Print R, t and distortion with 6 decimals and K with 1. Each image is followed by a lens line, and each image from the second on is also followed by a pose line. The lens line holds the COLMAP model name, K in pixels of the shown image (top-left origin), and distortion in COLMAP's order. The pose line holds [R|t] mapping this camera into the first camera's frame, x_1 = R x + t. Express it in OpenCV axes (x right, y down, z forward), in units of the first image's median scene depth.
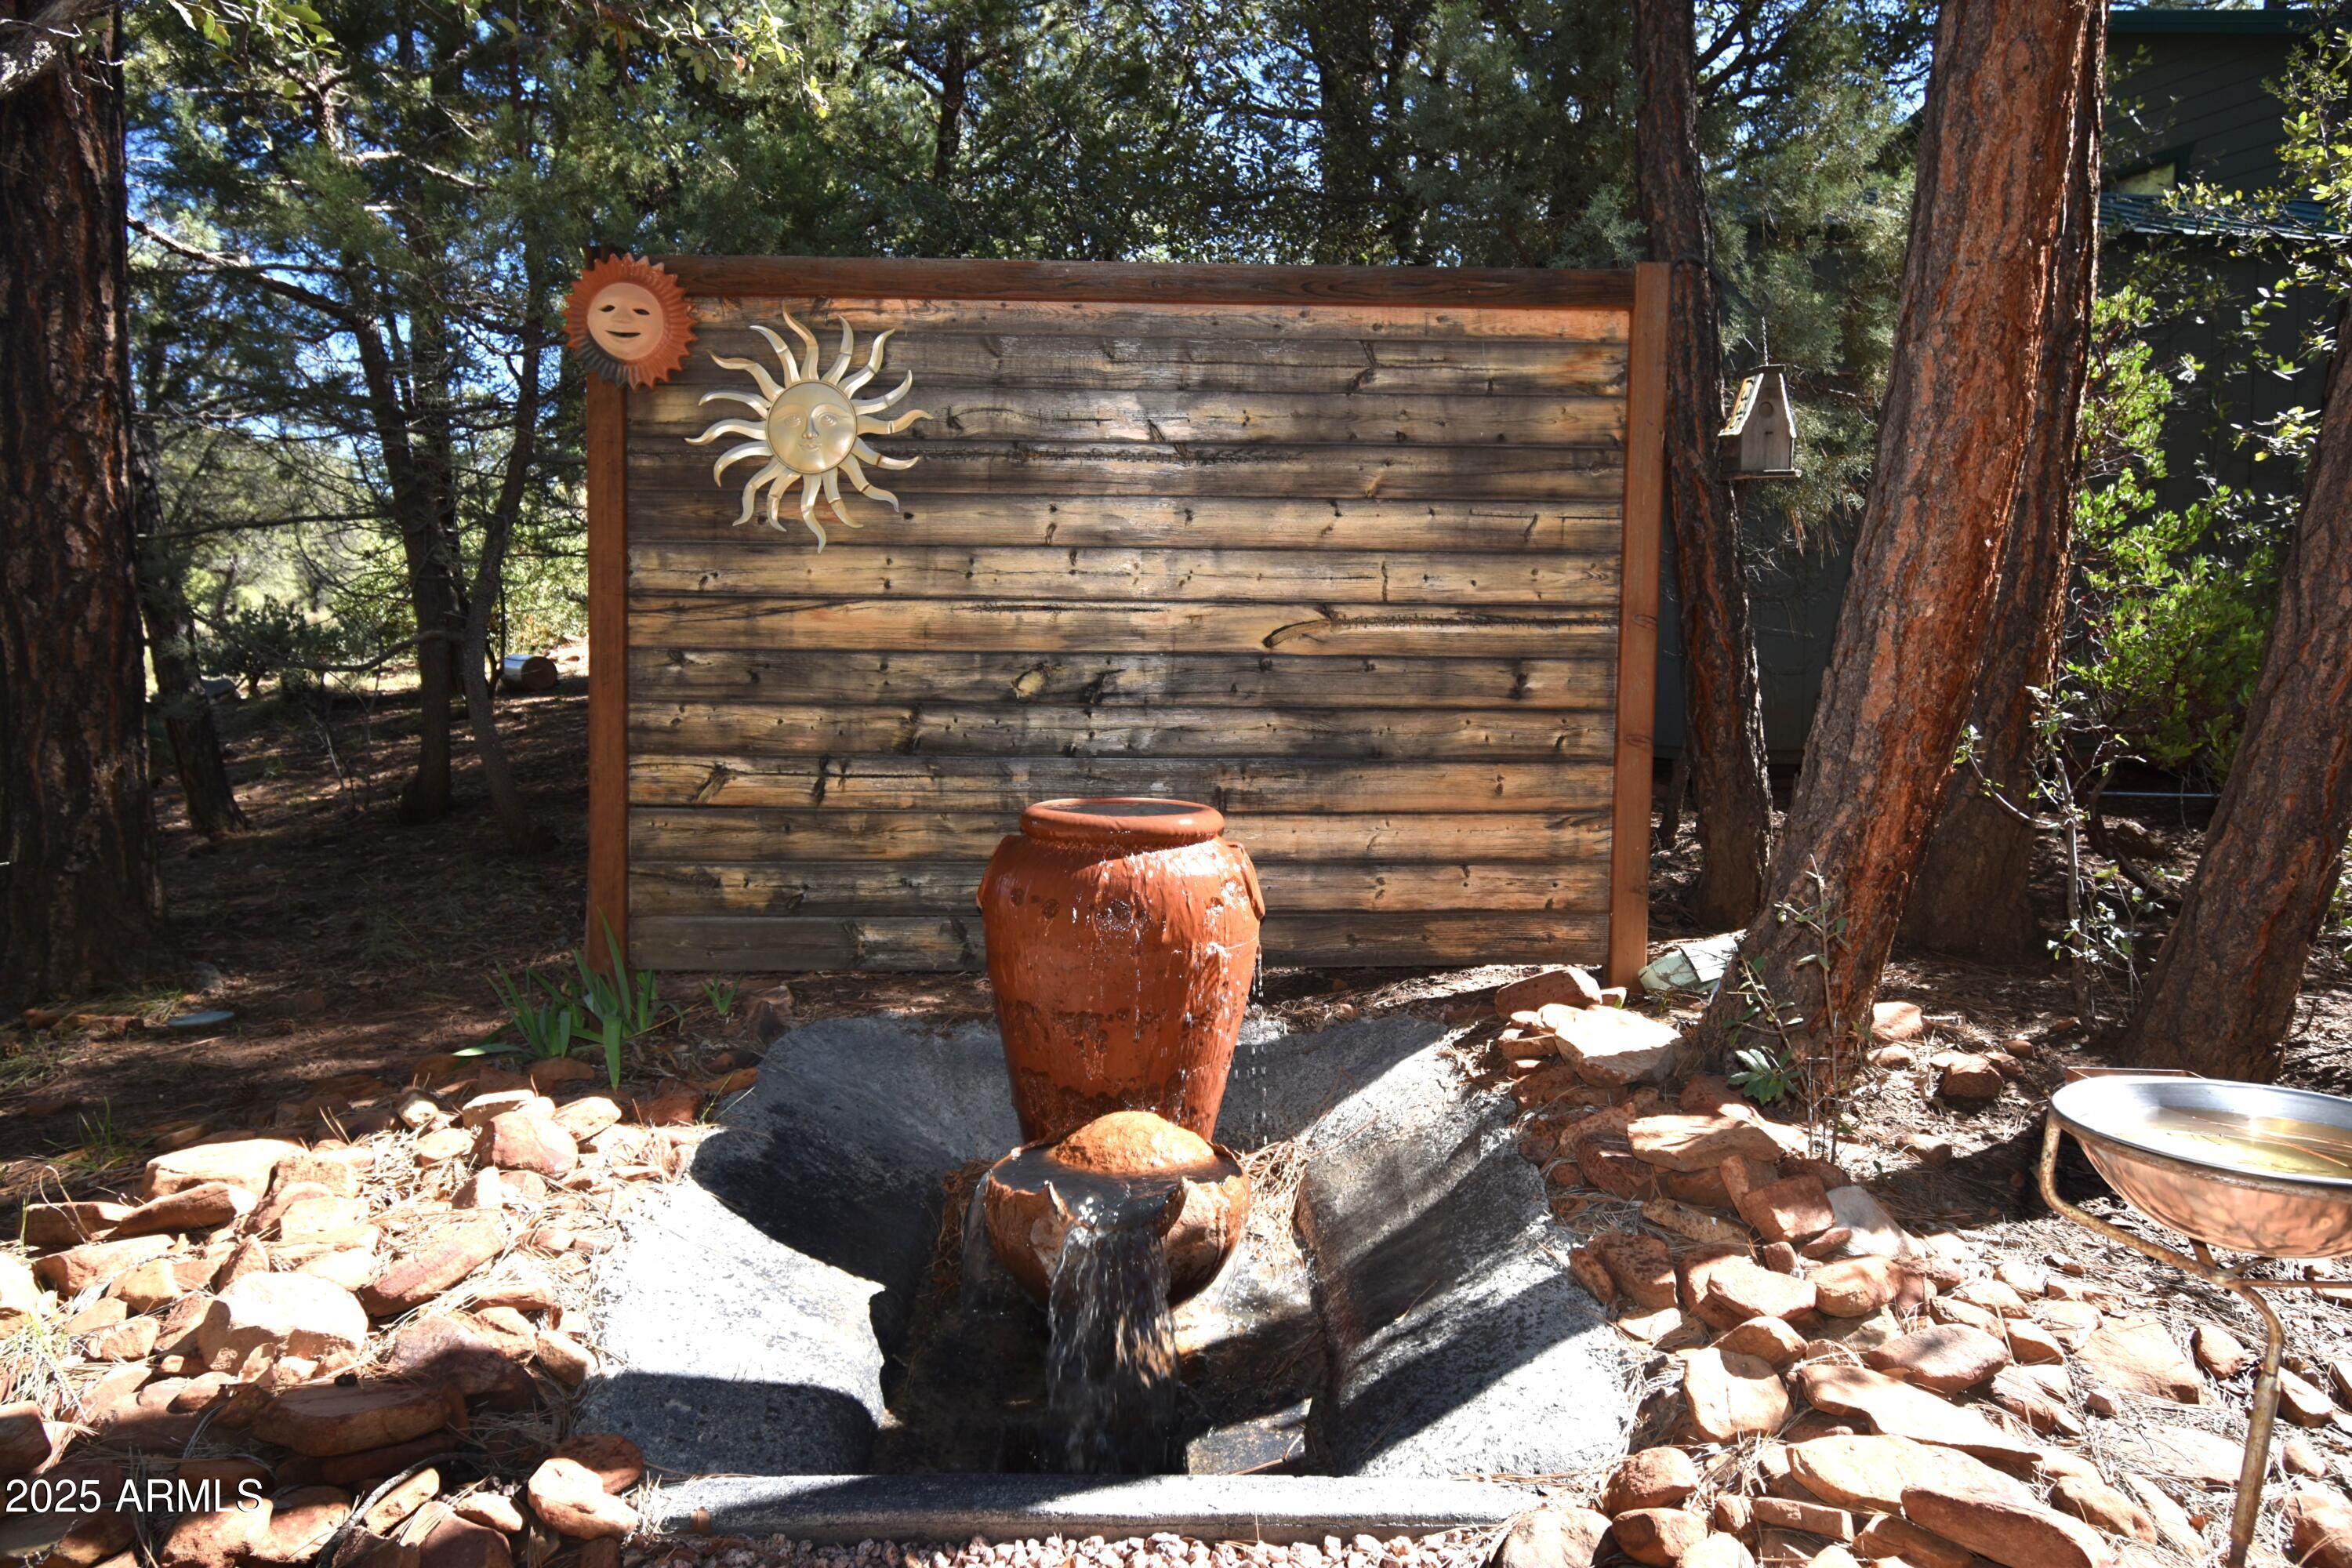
lens RADIAL K [[1614.8, 0, 1173.4], [0, 1614.8, 771.4], [0, 0, 1]] dist [0.004684, -0.006410]
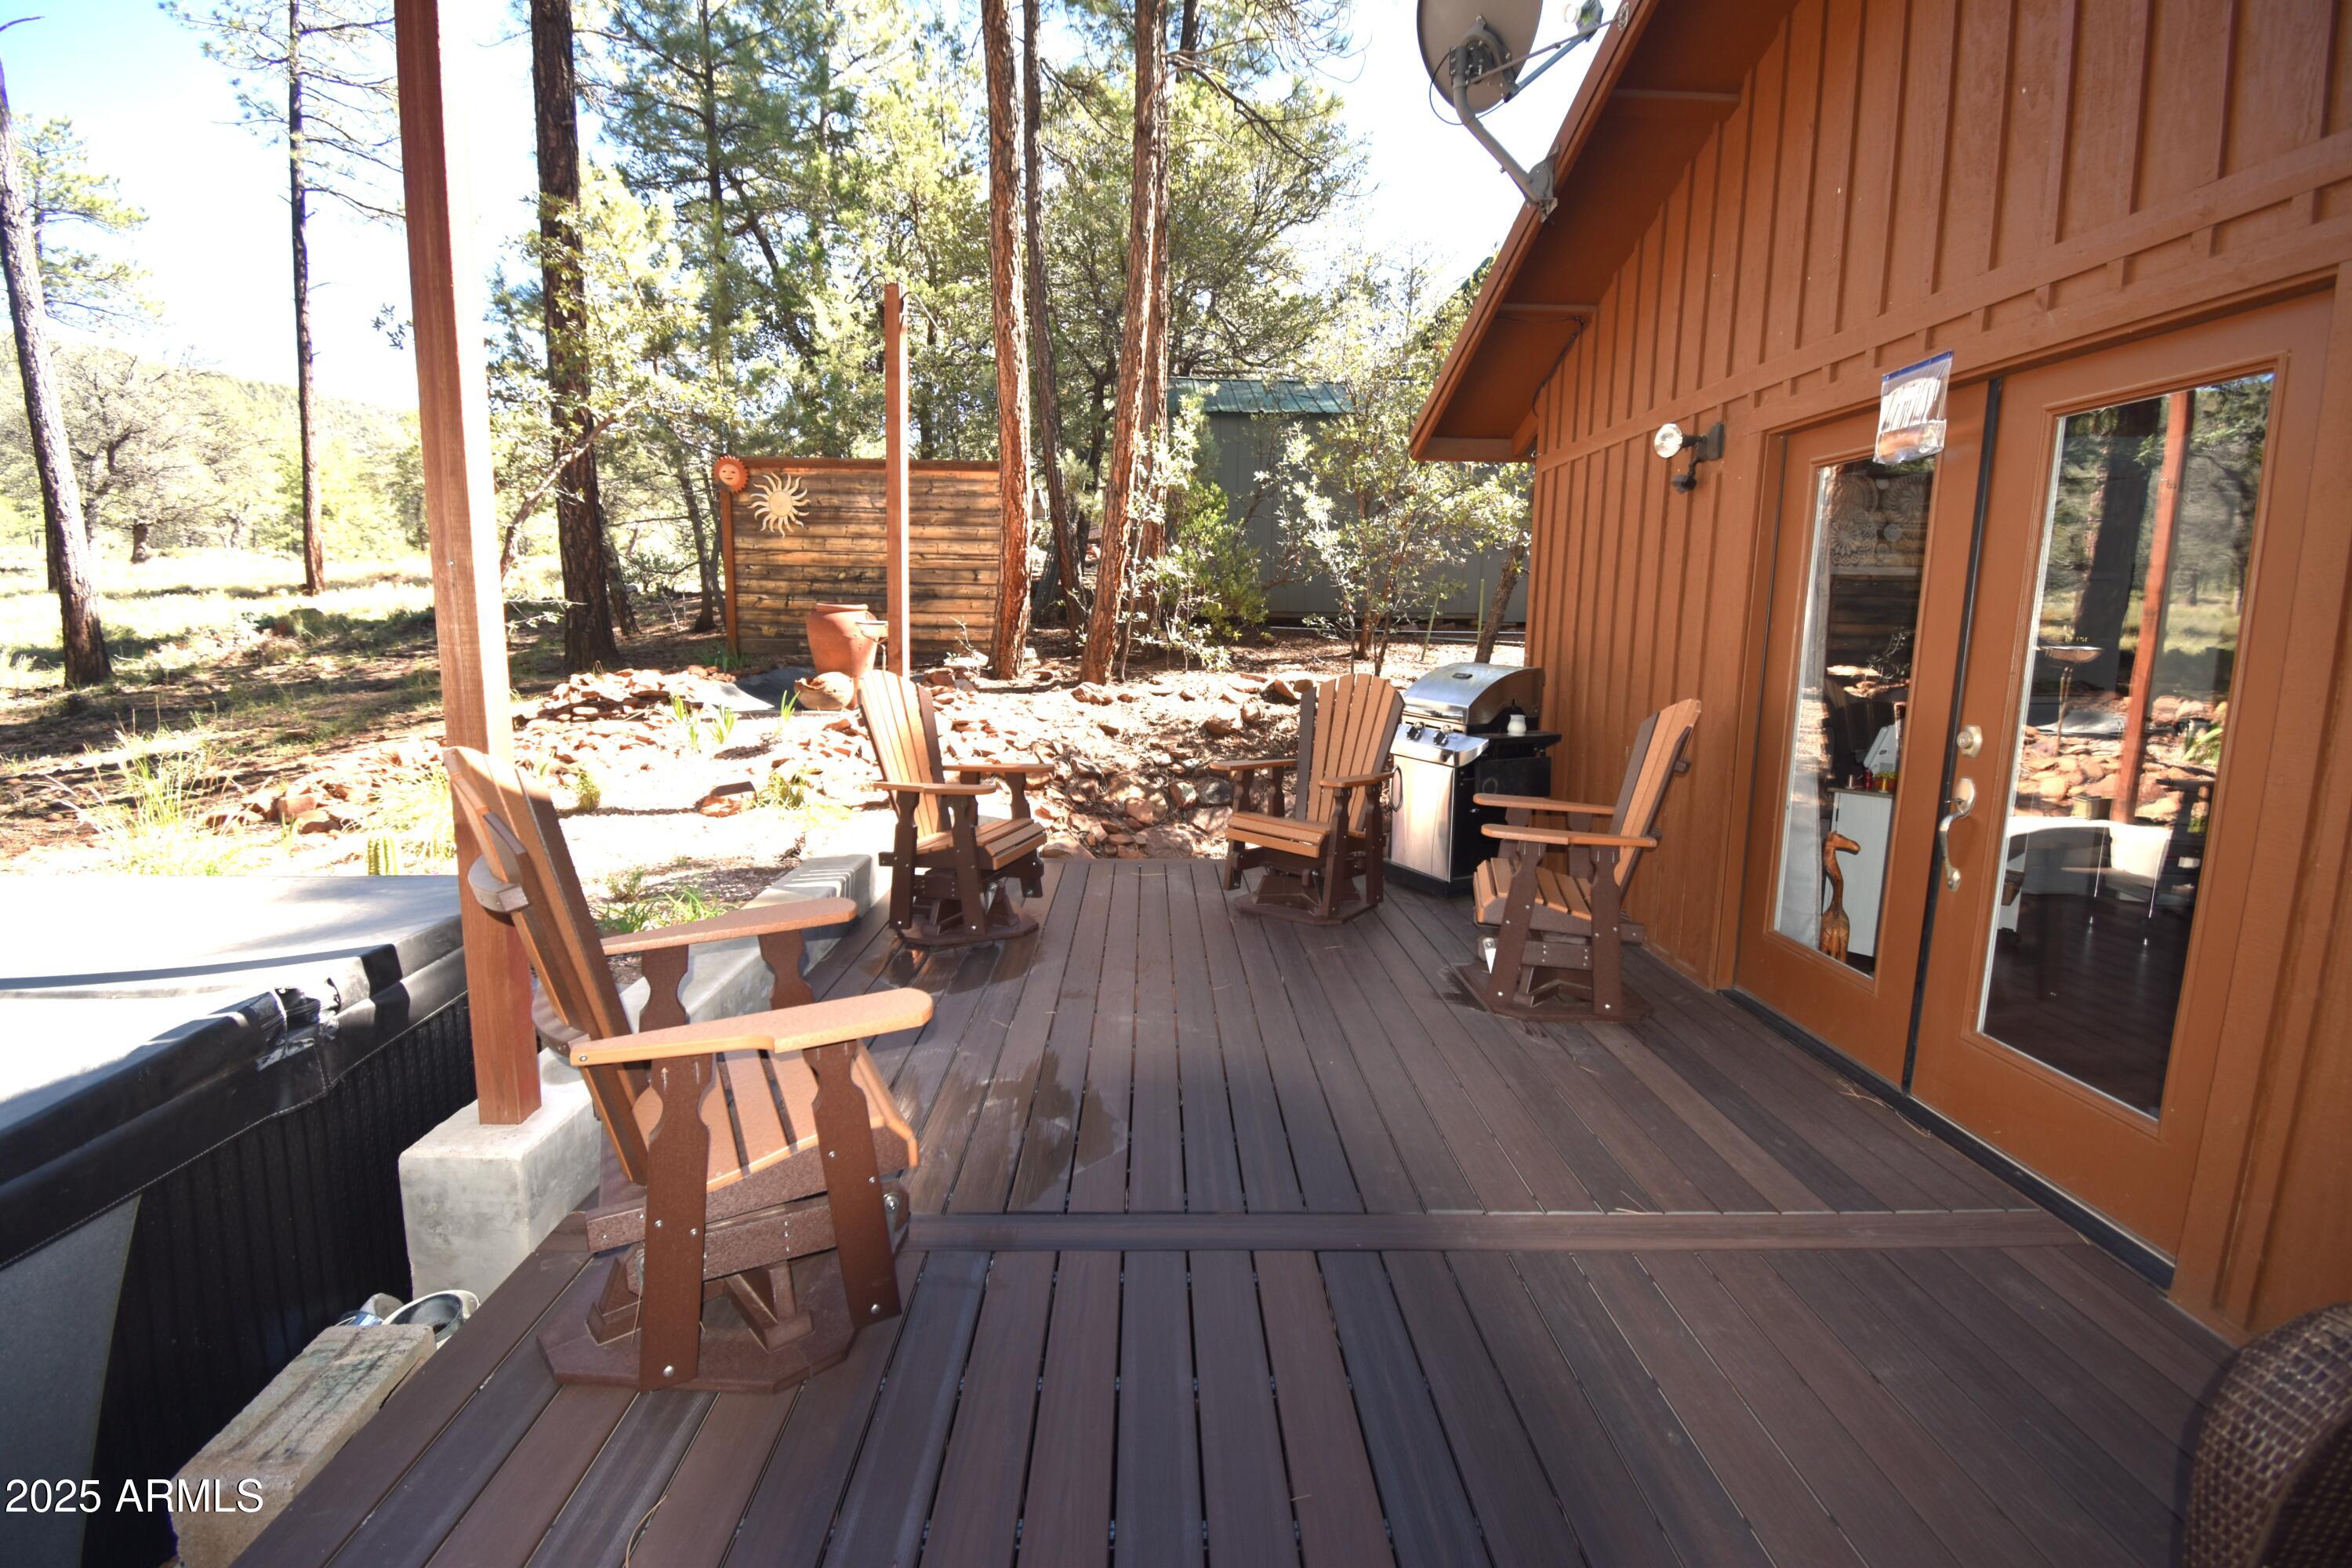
lens RADIAL K [[1038.7, 0, 1176.4], [0, 1038.7, 785.8], [0, 0, 1]] dist [-0.009995, -0.009527]
pose [[0.998478, 0.022952, -0.050155, 0.798725], [-0.016795, 0.992645, 0.119887, 0.125144], [0.052538, -0.118862, 0.991520, -1.350671]]
